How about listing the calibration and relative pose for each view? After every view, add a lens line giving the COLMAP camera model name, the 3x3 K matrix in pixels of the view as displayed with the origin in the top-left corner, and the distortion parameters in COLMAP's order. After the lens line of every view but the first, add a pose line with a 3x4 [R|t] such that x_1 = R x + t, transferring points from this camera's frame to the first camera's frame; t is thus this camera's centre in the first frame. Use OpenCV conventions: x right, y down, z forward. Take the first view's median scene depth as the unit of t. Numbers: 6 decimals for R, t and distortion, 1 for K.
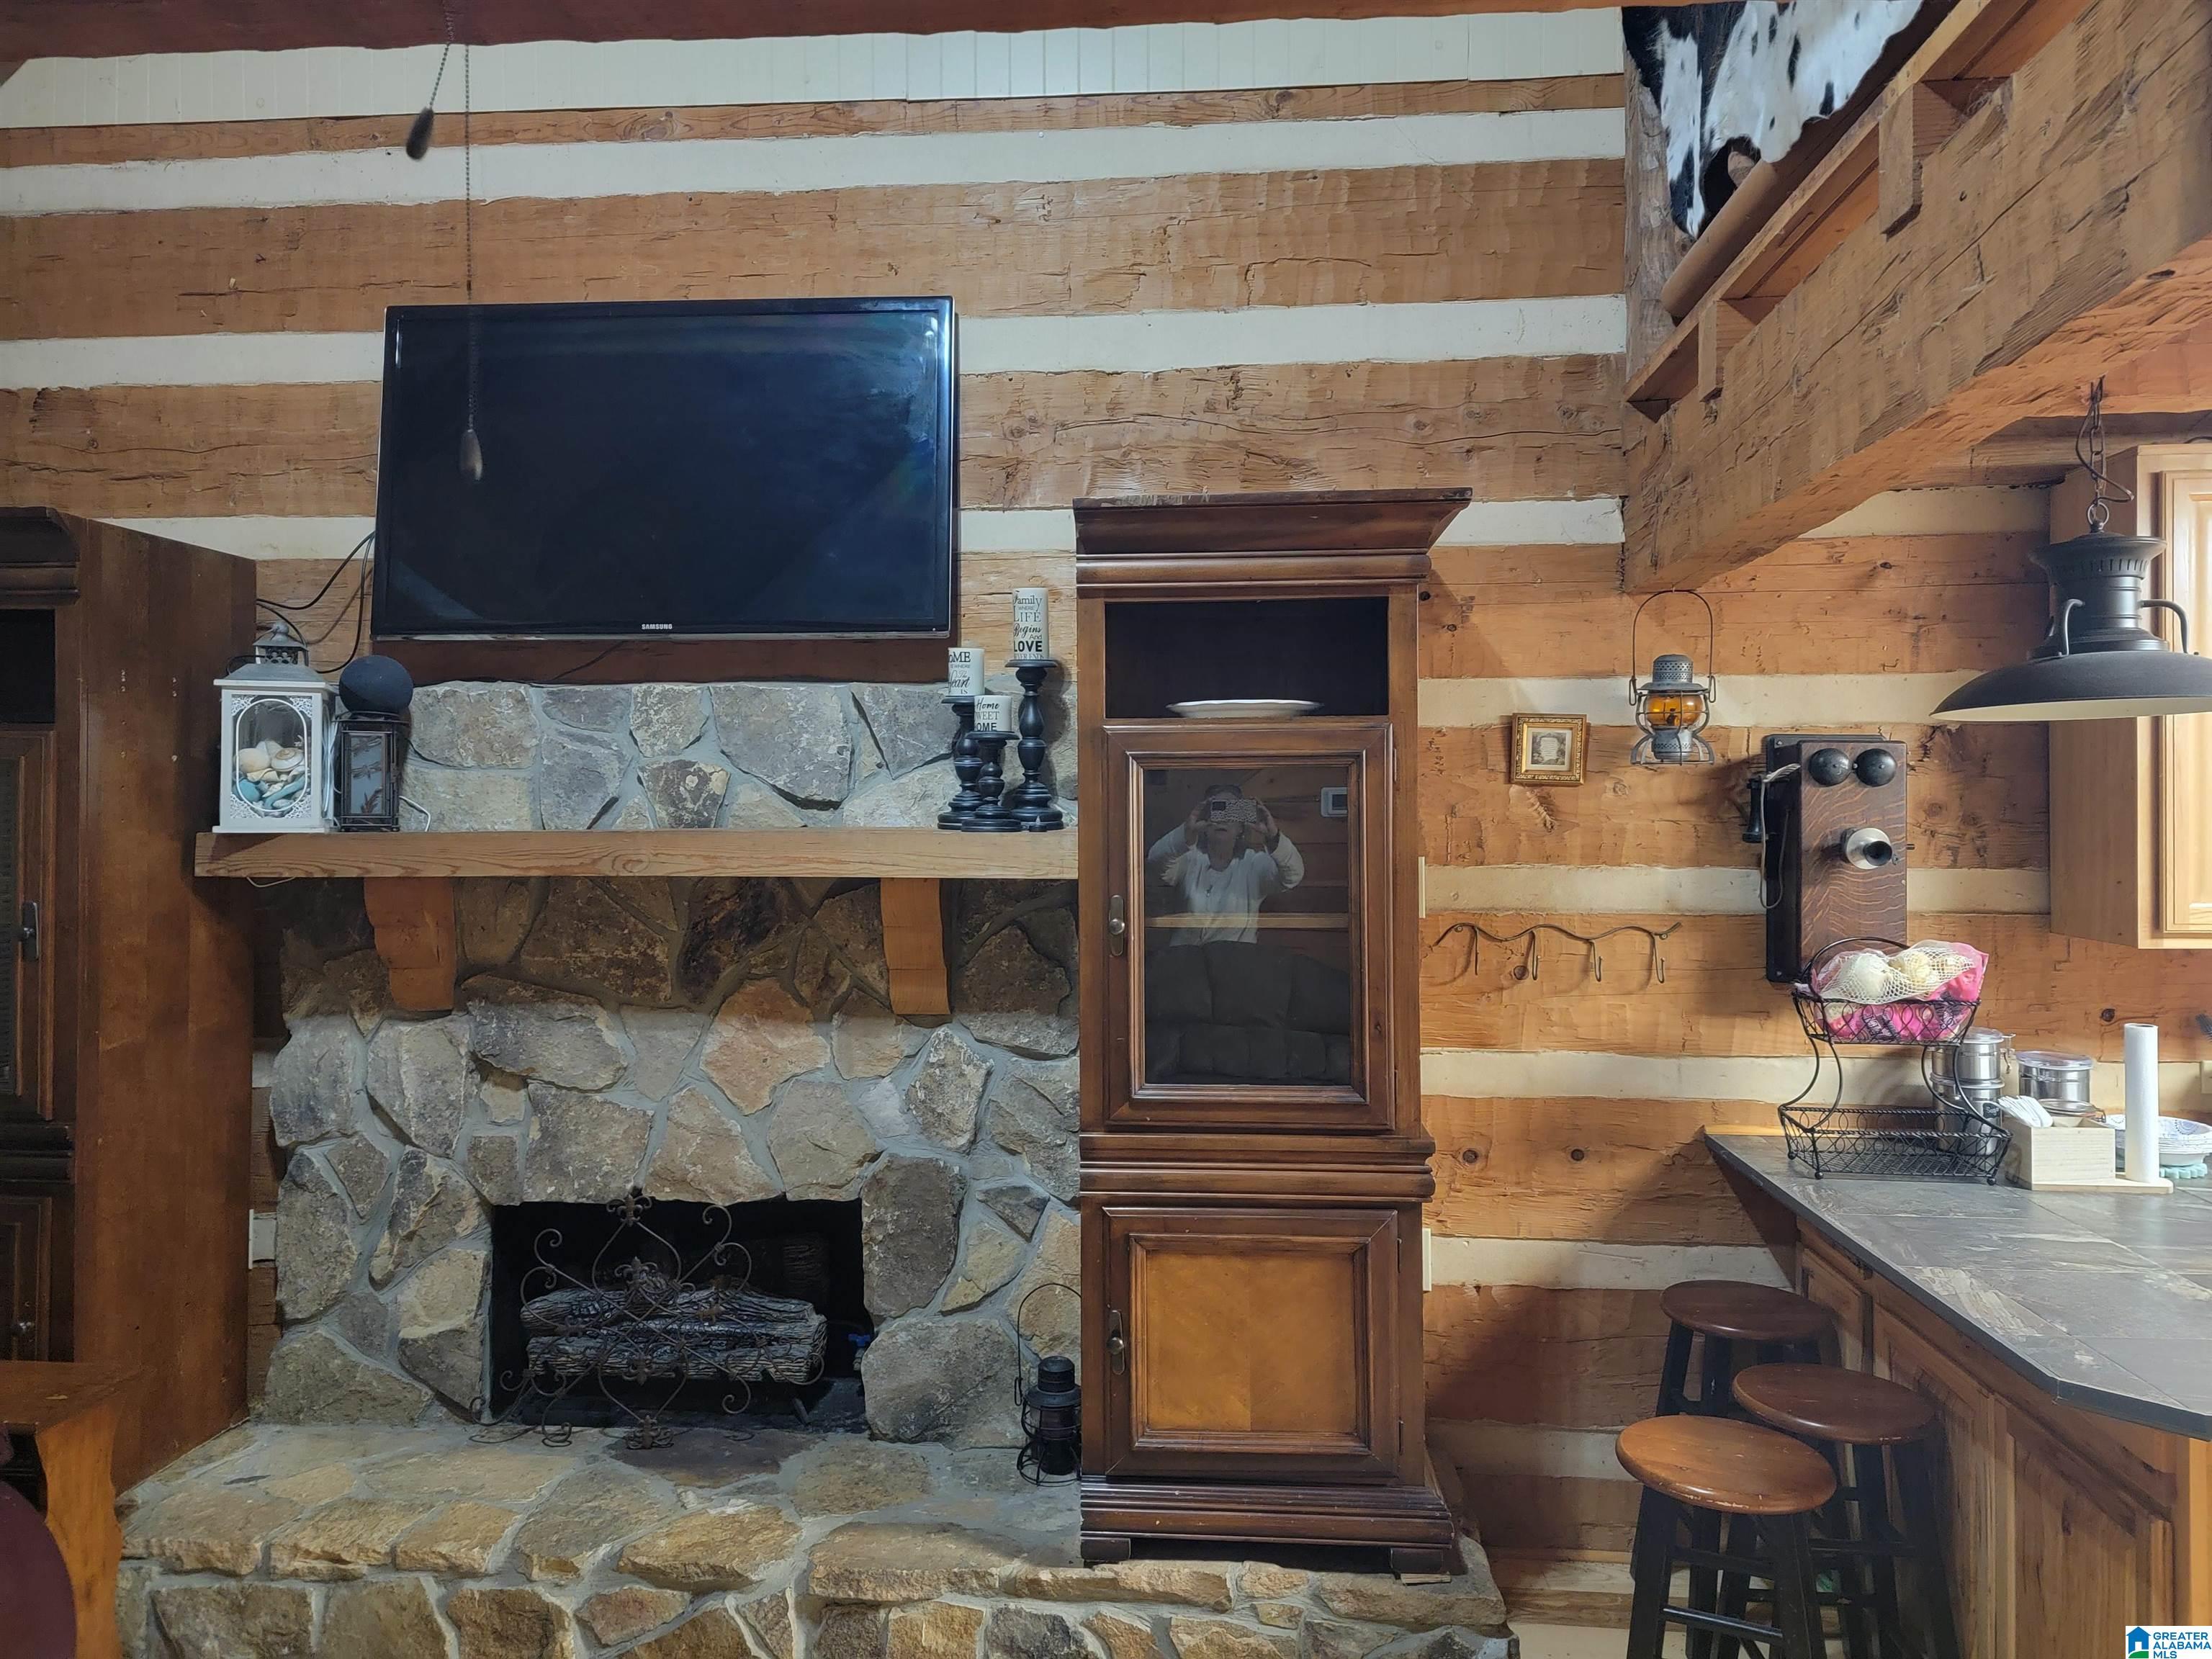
lens RADIAL K [[1546.4, 0, 1106.0], [0, 1546.4, 829.5], [0, 0, 1]] dist [0.052175, -0.054468]
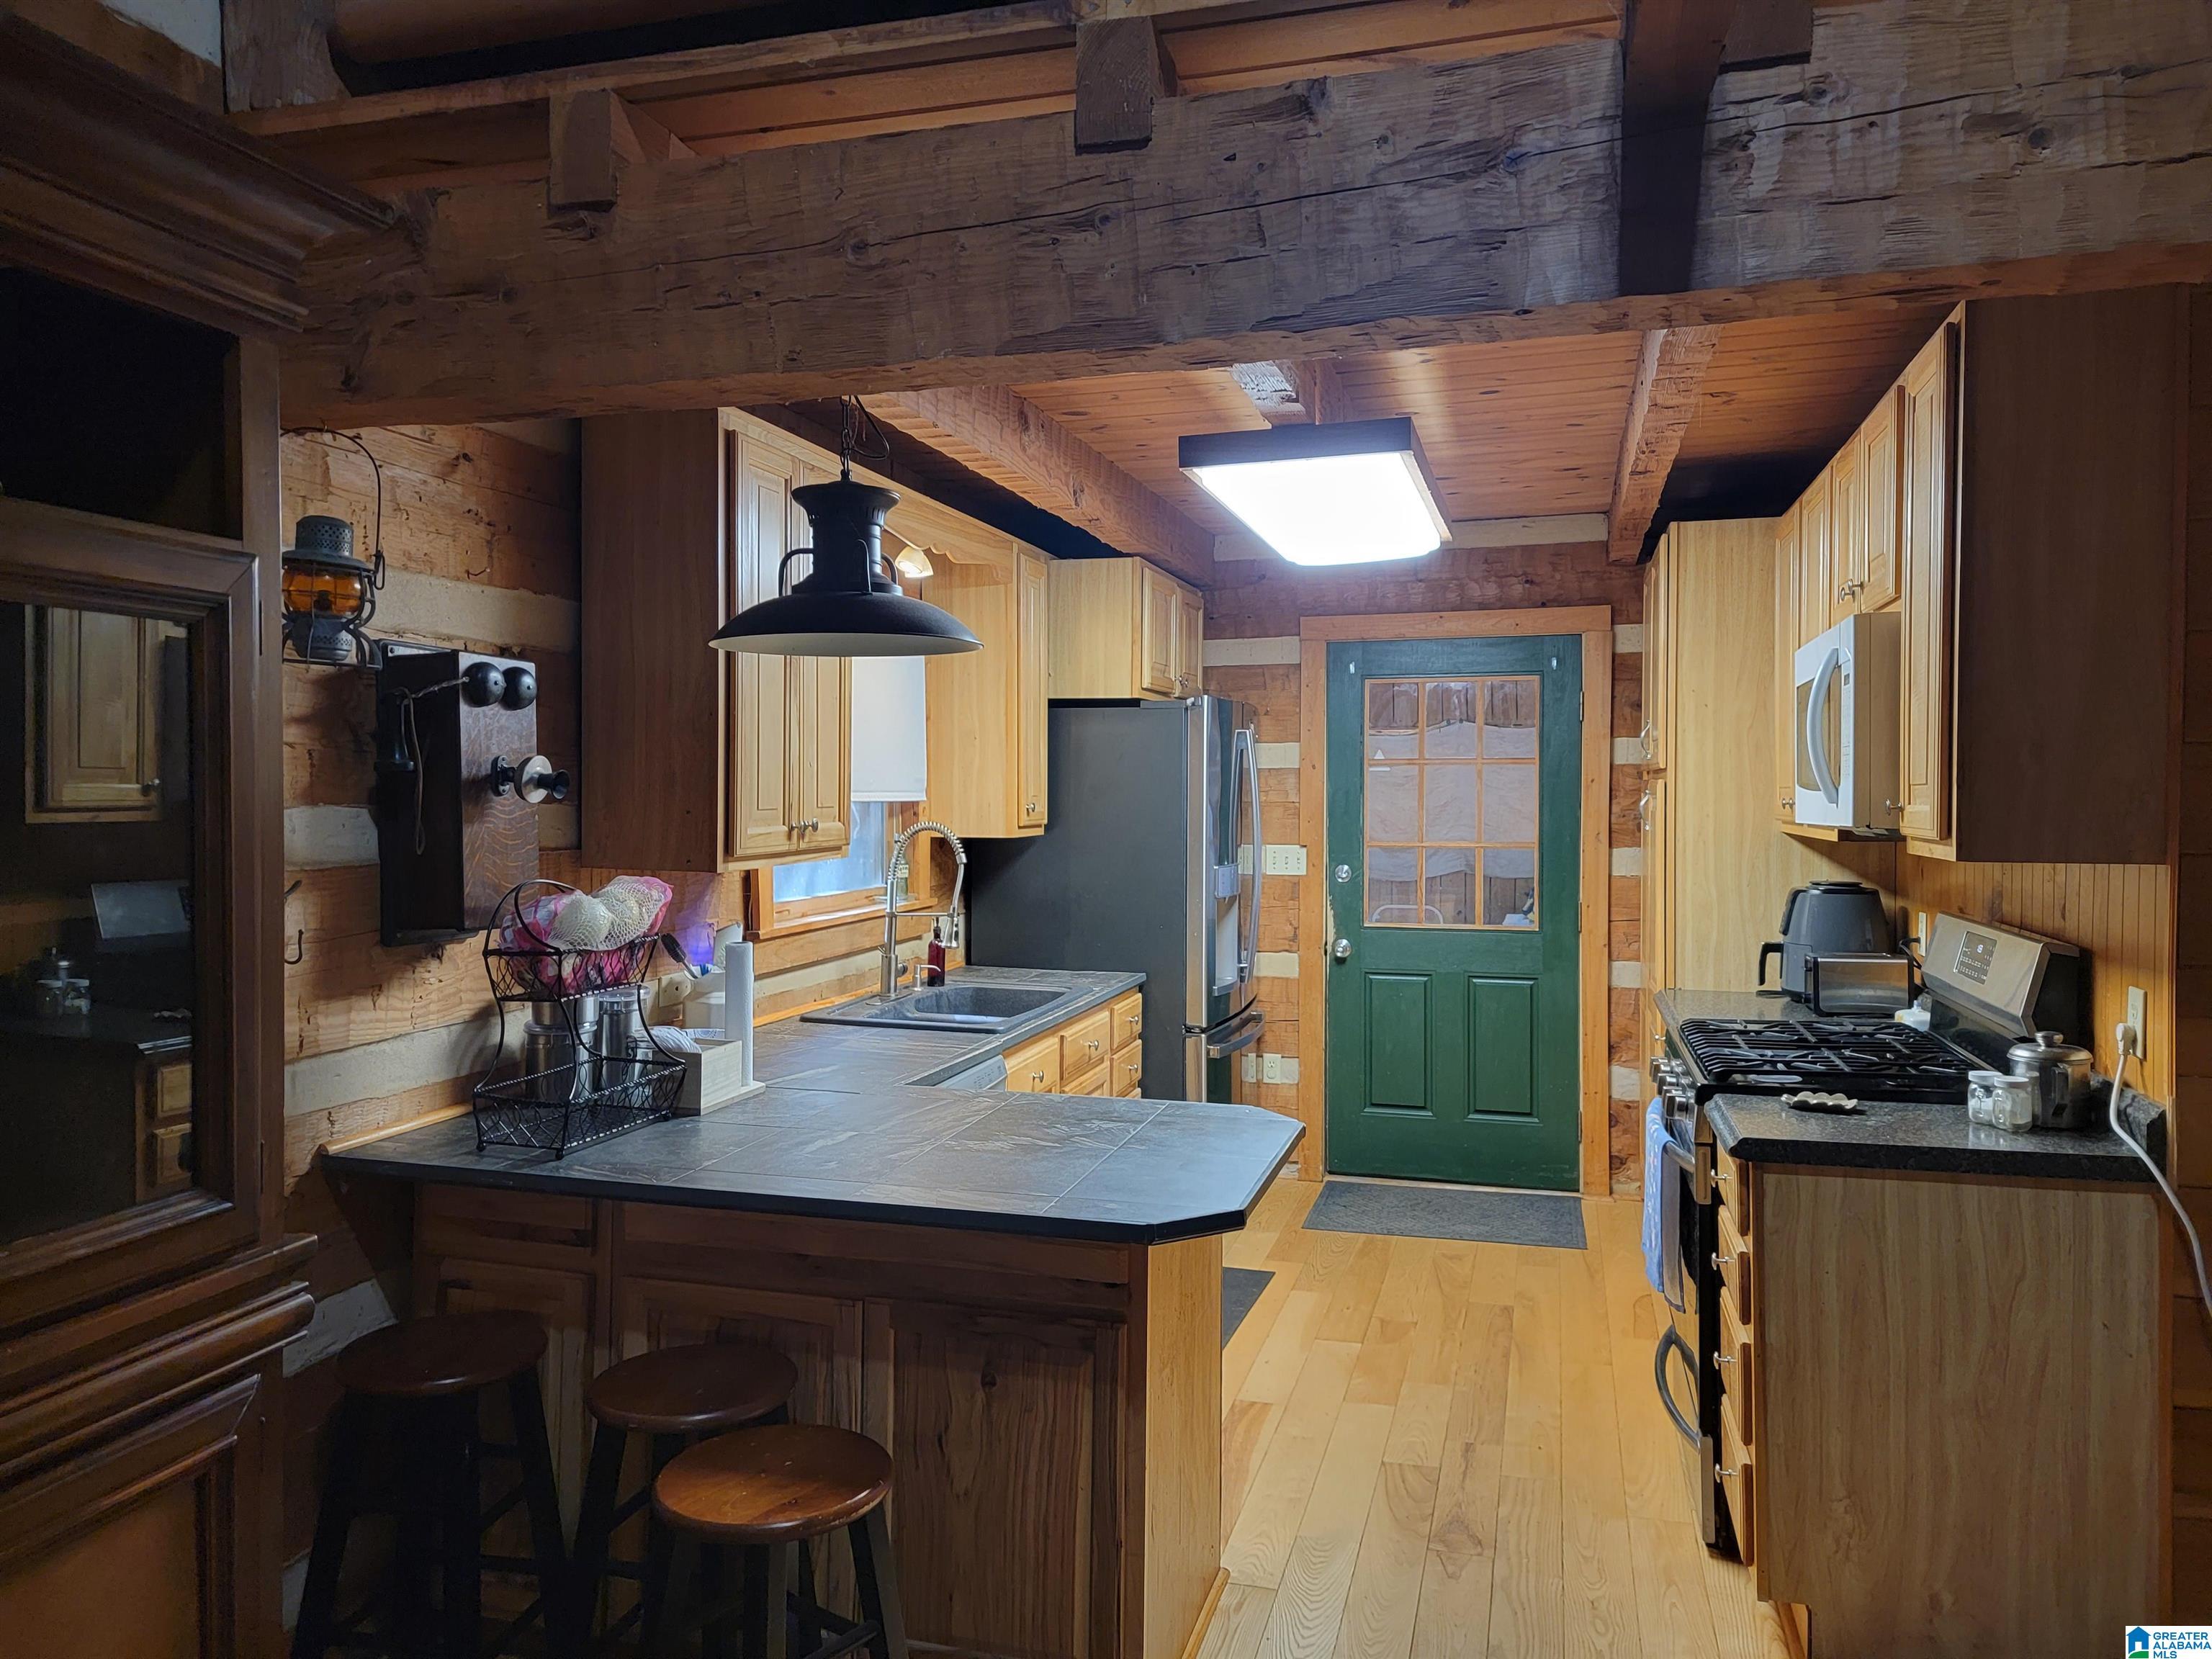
lens RADIAL K [[1546.4, 0, 1106.0], [0, 1546.4, 829.5], [0, 0, 1]] dist [0.052175, -0.054468]
pose [[0.177678, -0.020642, 0.983872, -0.307777], [0.013250, 0.999740, 0.018582, 0.027943], [-0.983999, 0.009735, 0.177906, 0.508175]]
